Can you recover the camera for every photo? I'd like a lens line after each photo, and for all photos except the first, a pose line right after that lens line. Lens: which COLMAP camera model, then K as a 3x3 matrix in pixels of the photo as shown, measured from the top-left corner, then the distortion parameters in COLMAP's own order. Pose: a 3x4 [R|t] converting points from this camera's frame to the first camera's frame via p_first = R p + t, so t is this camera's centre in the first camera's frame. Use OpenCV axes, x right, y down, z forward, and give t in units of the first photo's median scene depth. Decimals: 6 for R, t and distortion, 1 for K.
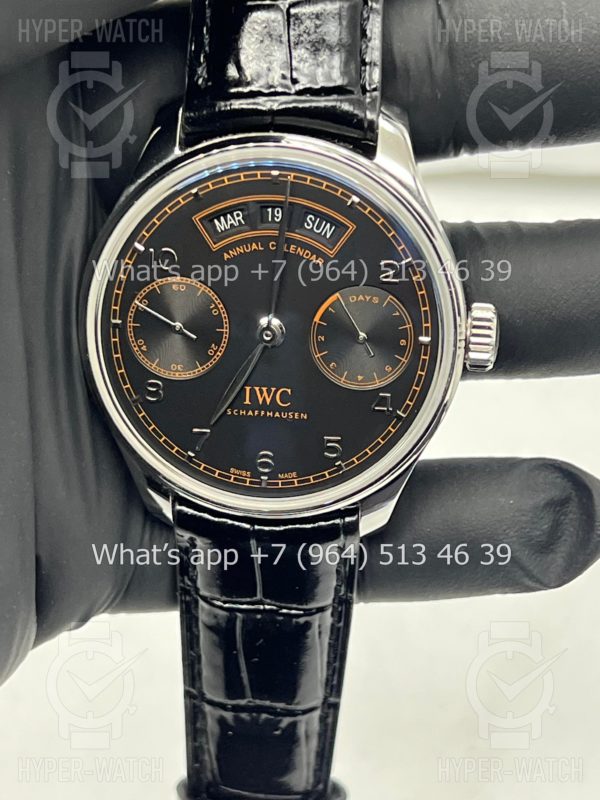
lens RADIAL K [[1772.1, 0, 300.0], [0, 1772.1, 400.0], [0, 0, 1]] dist [-0.056244, -0.035211]
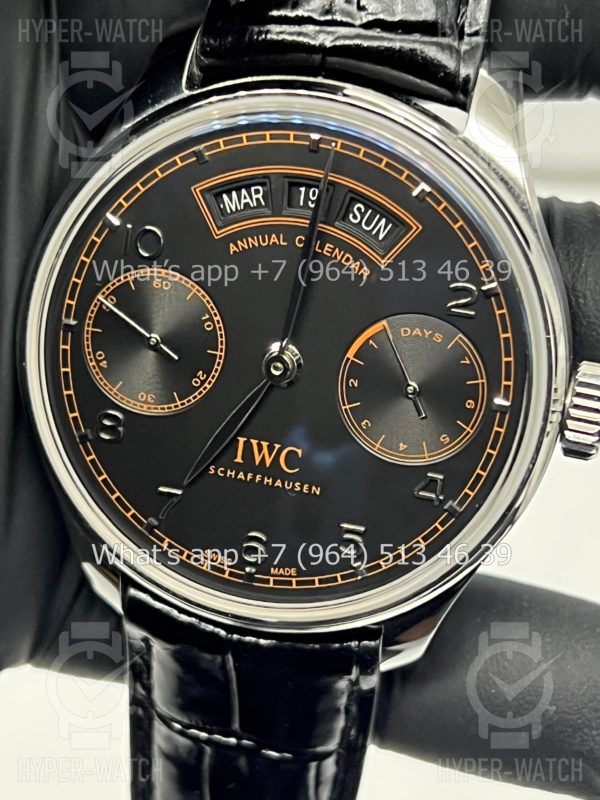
lens RADIAL K [[1921.2, 0, 273.1], [0, 1921.2, 398.9], [0, 0, 1]] dist [0.094956, -0.336032]
pose [[0.987170, 0.128846, -0.094309, 0.052691], [-0.130802, 0.991297, -0.014840, -0.013281], [0.091576, 0.026985, 0.995432, 0.249771]]
